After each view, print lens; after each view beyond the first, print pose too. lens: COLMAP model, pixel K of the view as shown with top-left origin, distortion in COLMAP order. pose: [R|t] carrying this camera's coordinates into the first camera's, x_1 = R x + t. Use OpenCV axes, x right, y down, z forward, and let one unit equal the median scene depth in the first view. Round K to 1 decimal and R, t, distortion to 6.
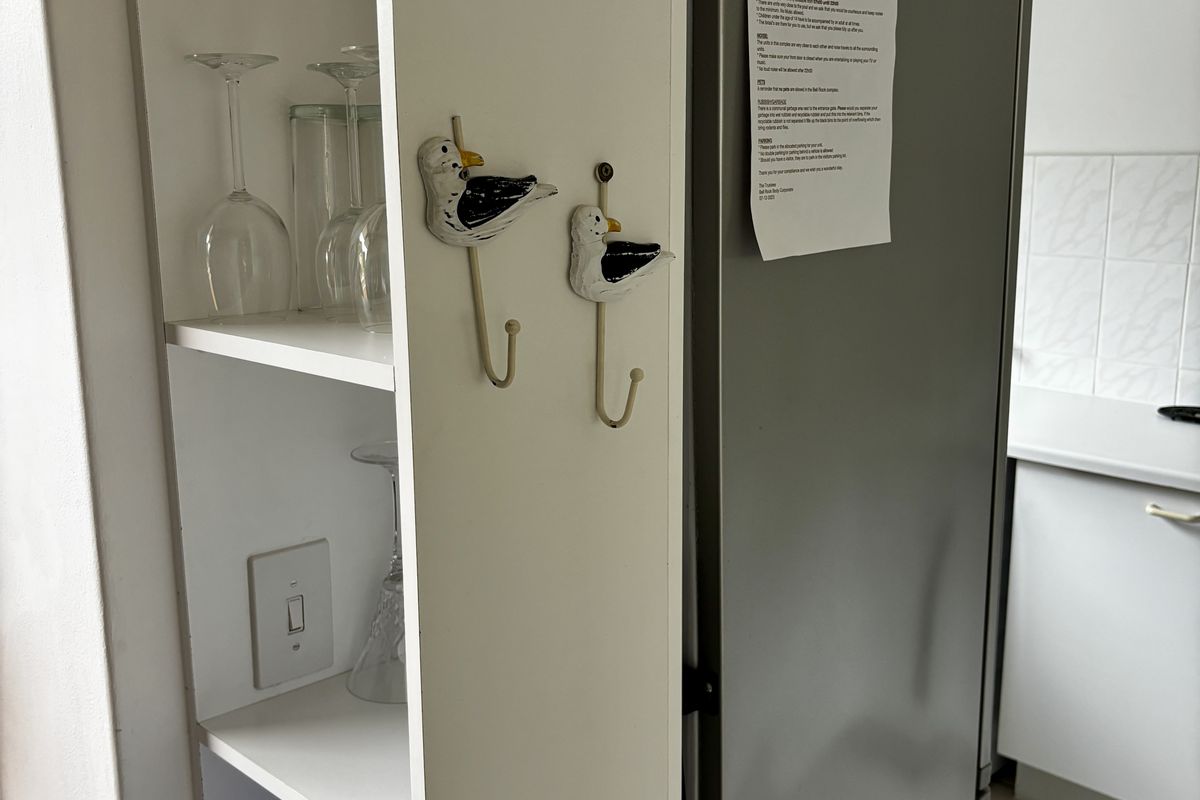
lens RADIAL K [[1245.1, 0, 601.0], [0, 1245.1, 394.6], [0, 0, 1]] dist [0.044147, 0.000000]
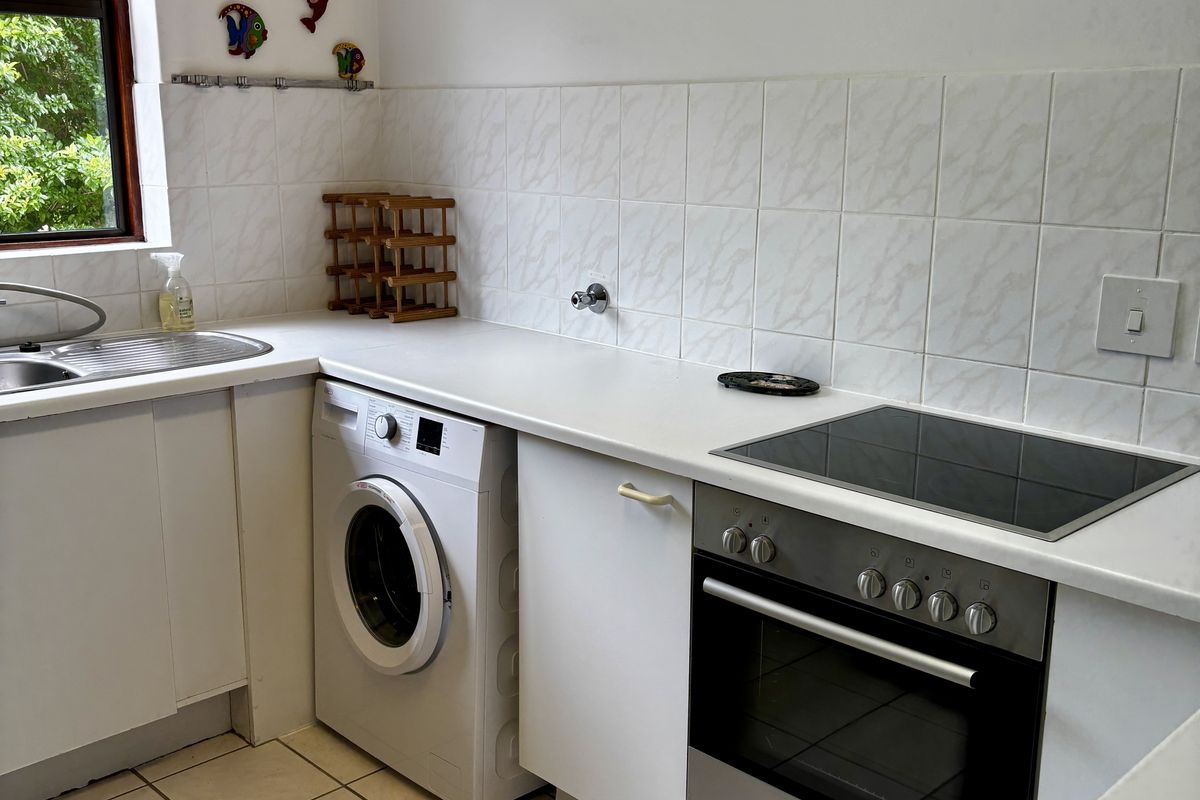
lens RADIAL K [[1245.1, 0, 596.9], [0, 1245.1, 406.7], [0, 0, 1]] dist [0.044147, 0.000000]
pose [[0.999974, 0.006160, -0.003870, 0.352552], [-0.006022, 0.999378, 0.034755, 0.003465], [0.004081, -0.034731, 0.999388, 0.129239]]
